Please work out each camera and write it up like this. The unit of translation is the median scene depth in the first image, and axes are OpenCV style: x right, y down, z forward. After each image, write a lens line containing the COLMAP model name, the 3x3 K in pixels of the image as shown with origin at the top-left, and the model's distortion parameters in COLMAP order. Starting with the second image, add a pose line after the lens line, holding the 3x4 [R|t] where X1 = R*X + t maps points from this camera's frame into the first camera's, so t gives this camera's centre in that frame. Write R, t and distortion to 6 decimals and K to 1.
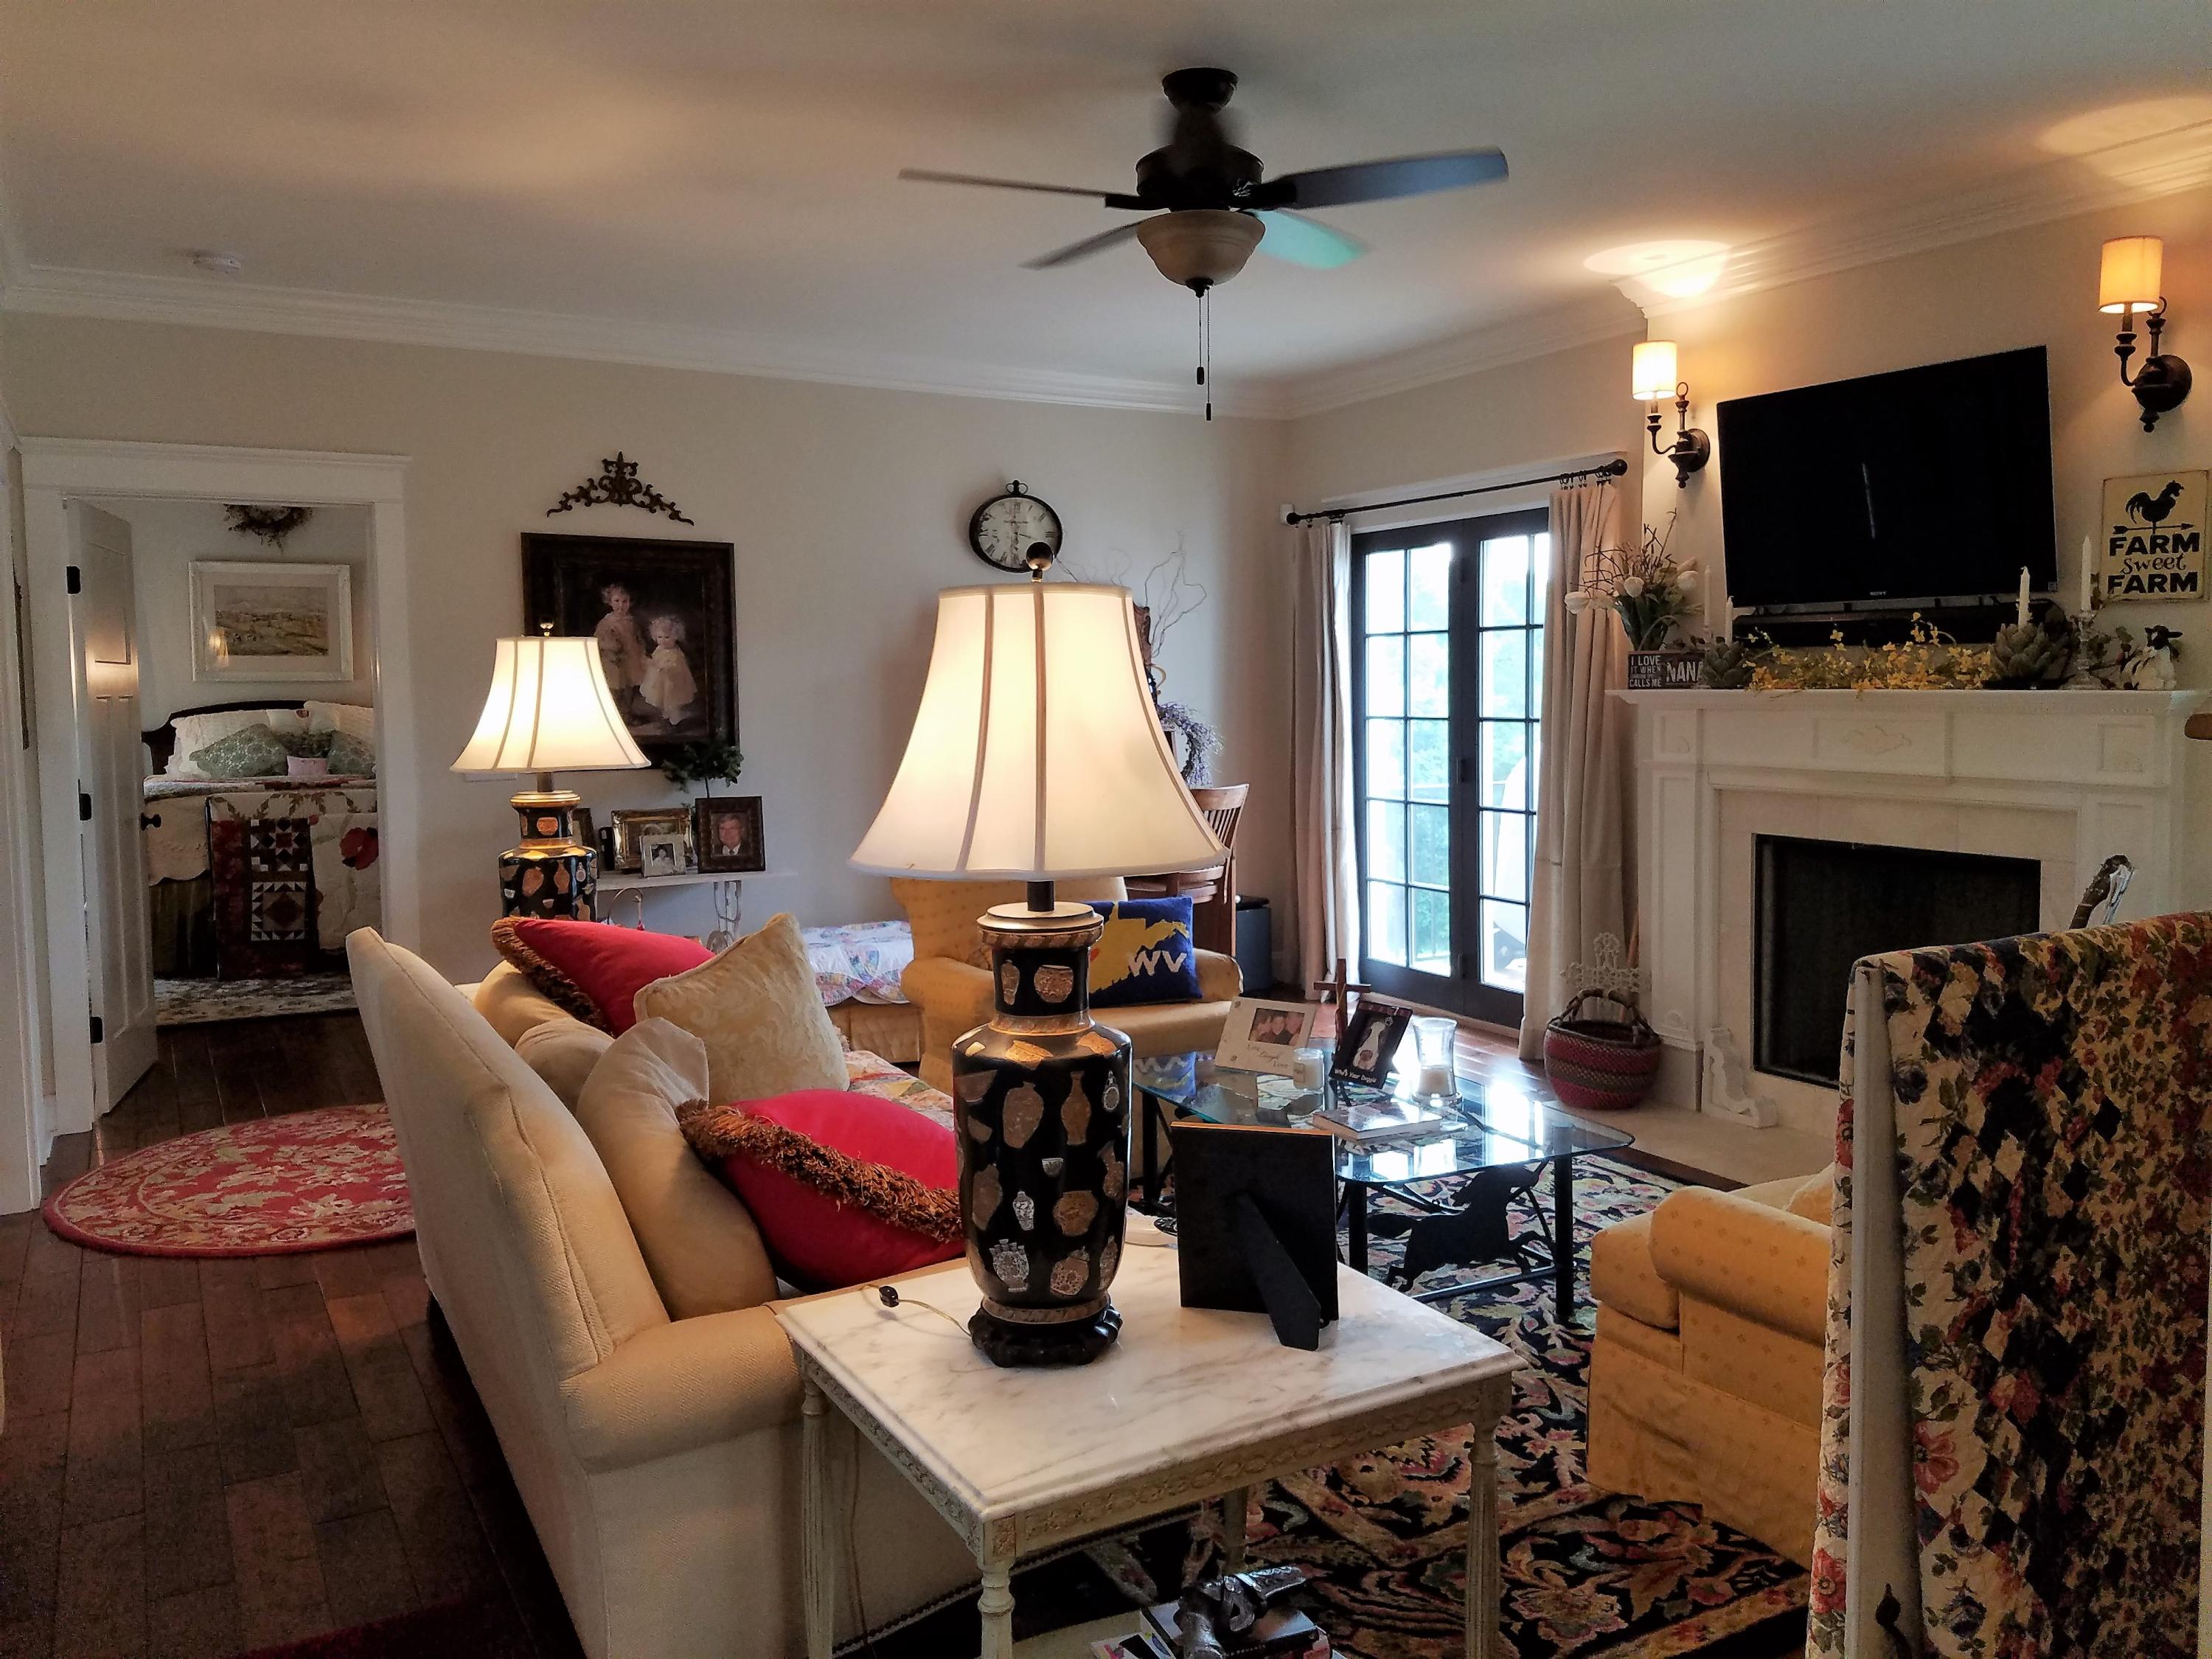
lens RADIAL K [[1705.4, 0, 1102.7], [0, 1705.4, 808.5], [0, 0, 1]] dist [0.000576, -0.005586]
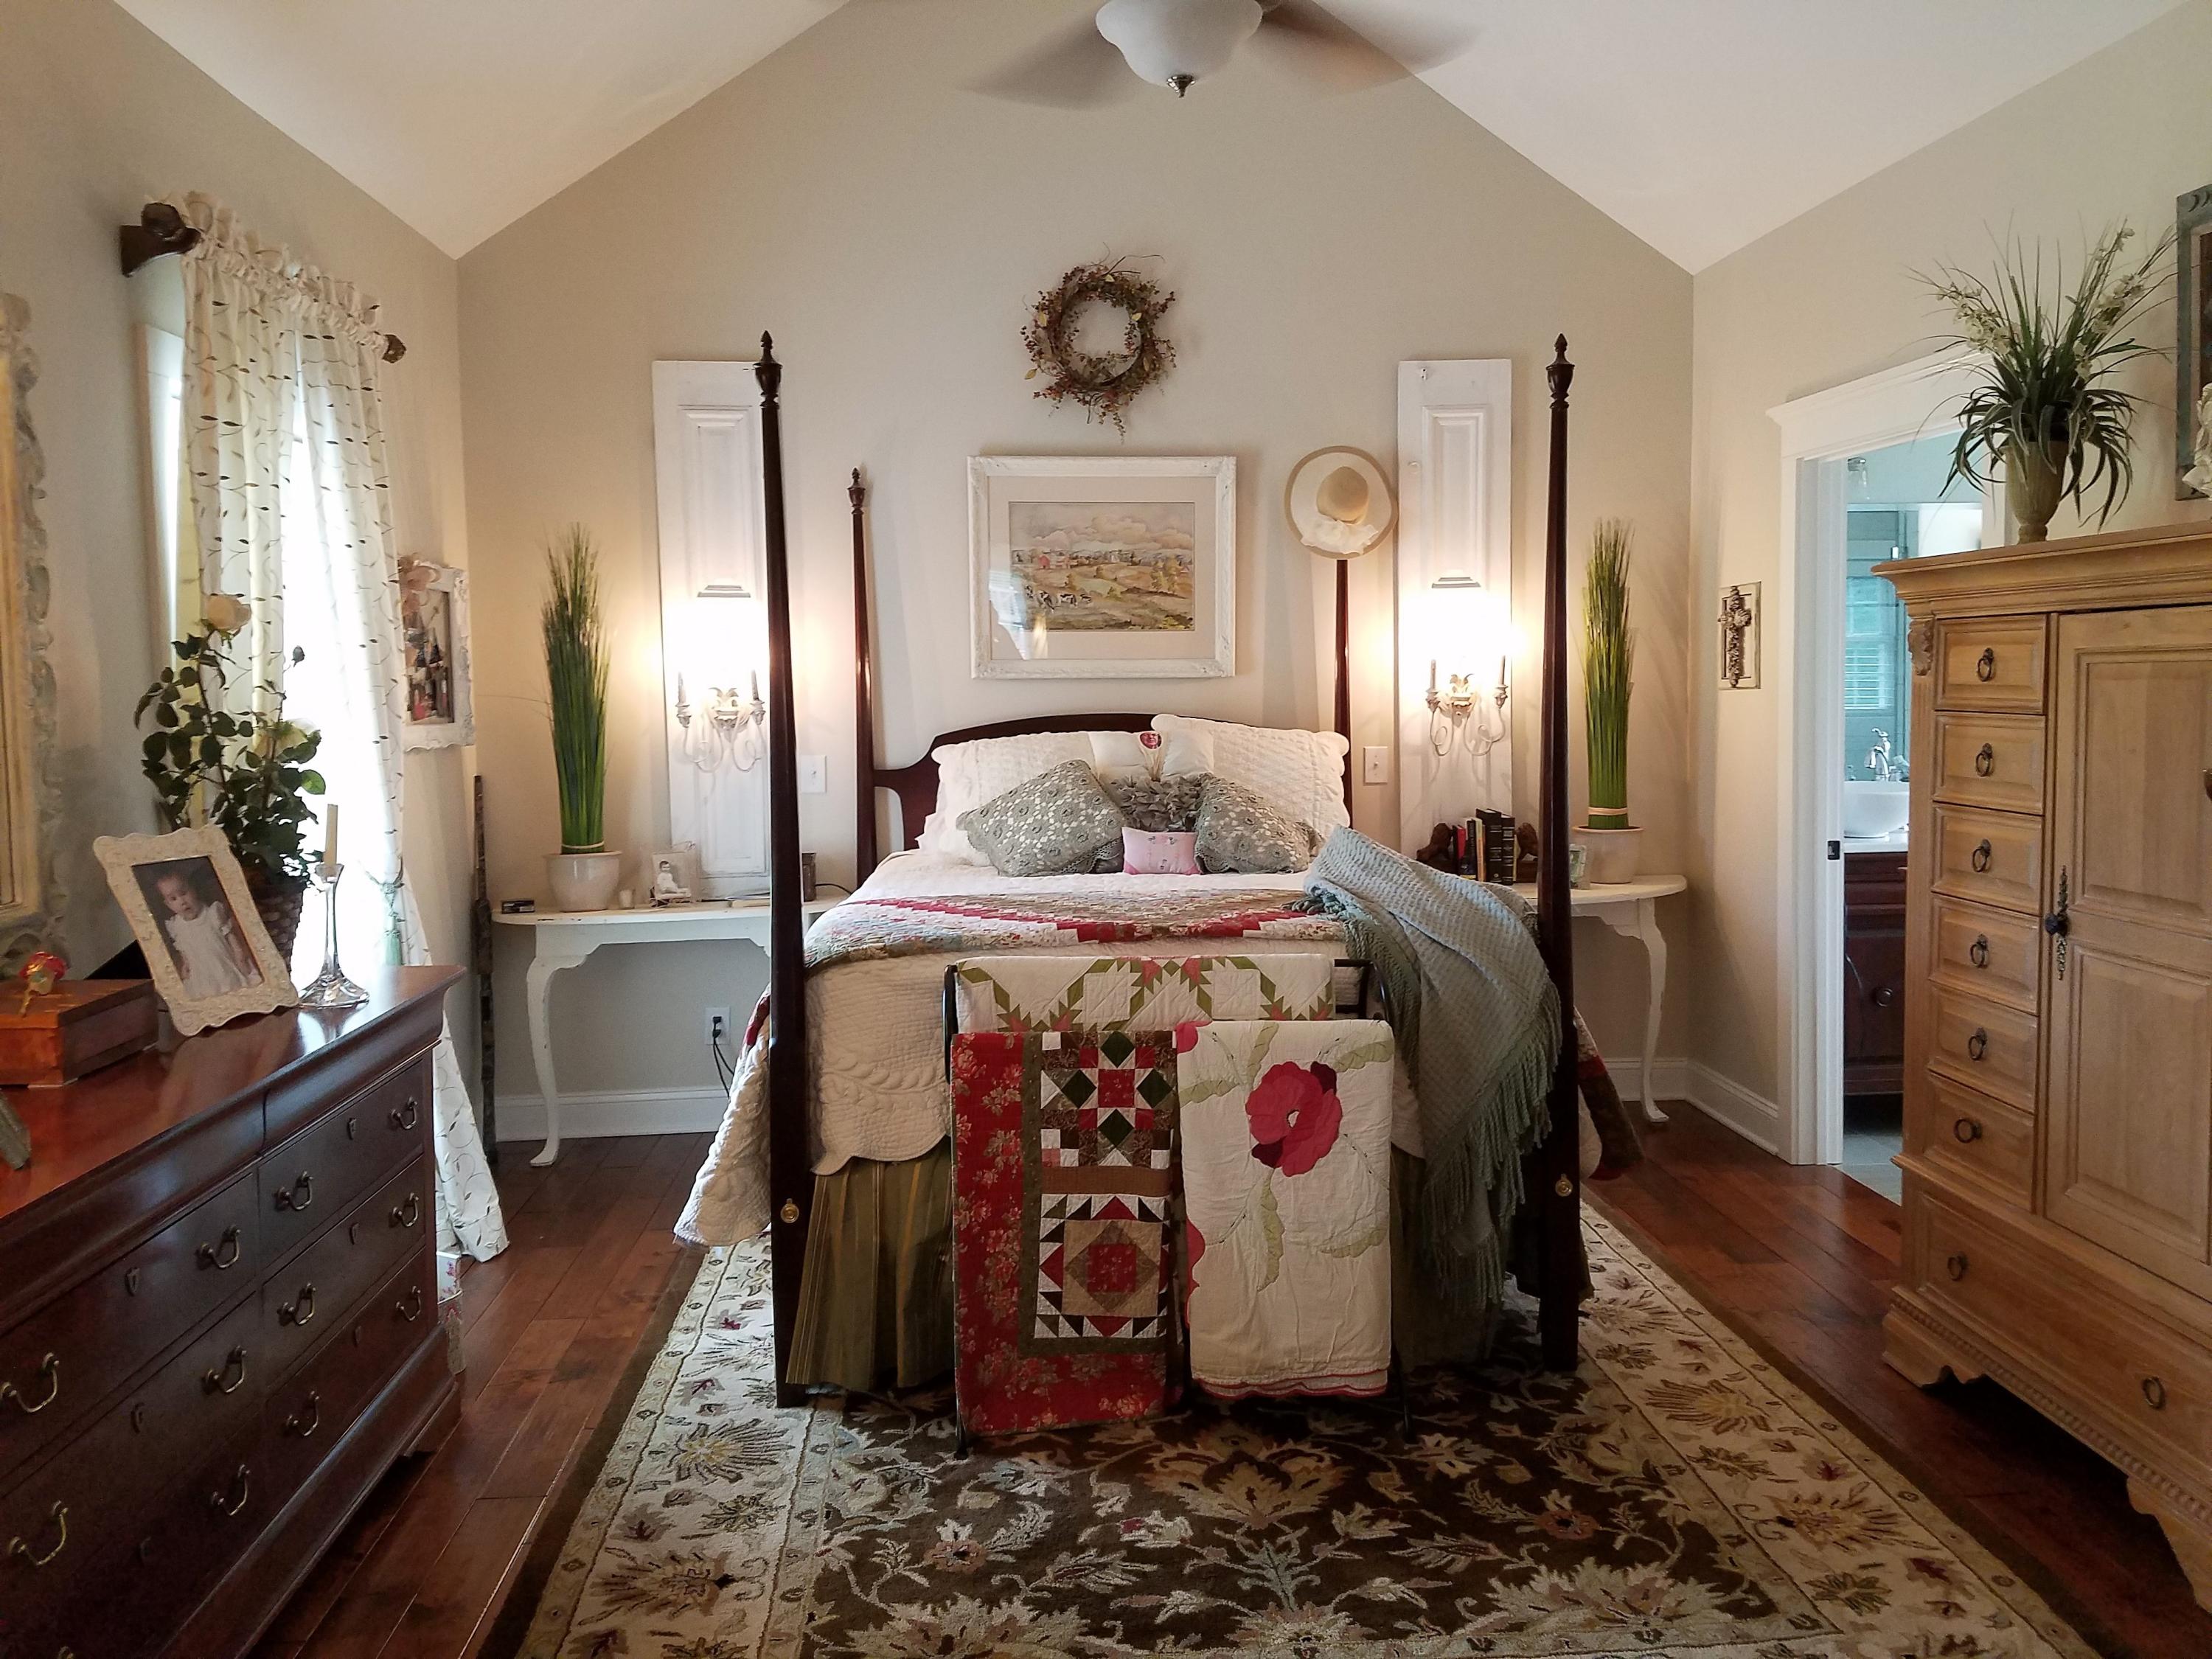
lens RADIAL K [[1705.4, 0, 1102.7], [0, 1705.4, 808.5], [0, 0, 1]] dist [0.000576, -0.005586]
pose [[0.900439, 0.029451, -0.433984, -0.311314], [-0.026746, 0.999566, 0.012338, -0.049991], [0.434159, 0.000498, 0.900836, 0.638449]]
